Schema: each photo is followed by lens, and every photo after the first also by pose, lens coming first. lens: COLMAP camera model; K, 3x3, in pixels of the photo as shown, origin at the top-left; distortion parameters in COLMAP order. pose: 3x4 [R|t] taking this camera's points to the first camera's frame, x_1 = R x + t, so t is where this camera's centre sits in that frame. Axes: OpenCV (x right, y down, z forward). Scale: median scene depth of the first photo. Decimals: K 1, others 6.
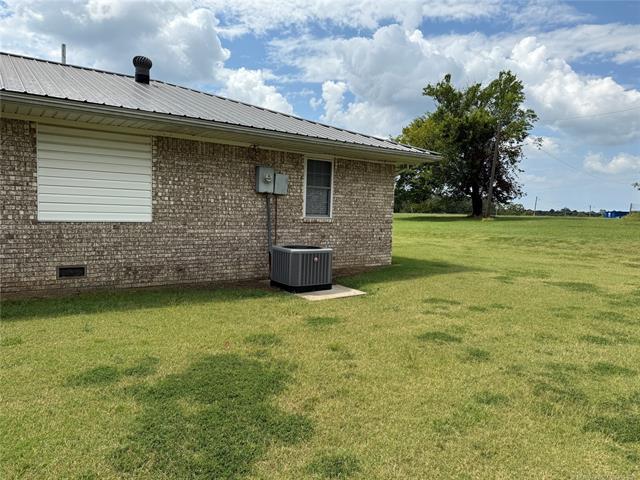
lens RADIAL K [[446.1, 0, 309.7], [0, 446.1, 237.9], [0, 0, 1]] dist [0.080072, -0.096809]
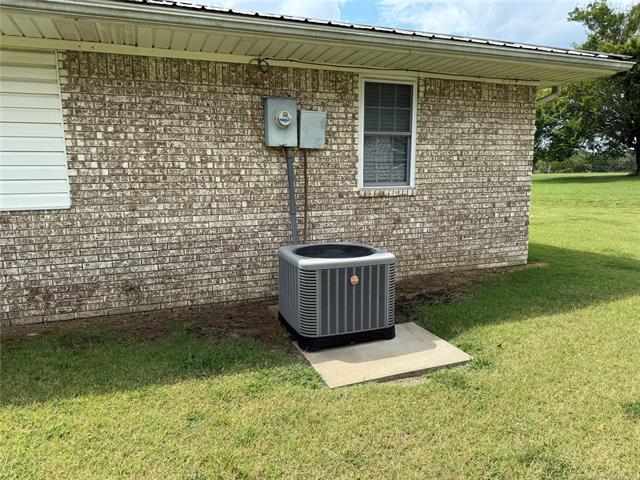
lens RADIAL K [[438.1, 0, 307.7], [0, 438.1, 242.1], [0, 0, 1]] dist [0.054769, -0.047321]
pose [[0.964491, -0.006590, -0.264034, 0.074241], [0.027339, 0.996810, 0.074988, -0.022917], [0.262697, -0.079544, 0.961594, 0.469055]]
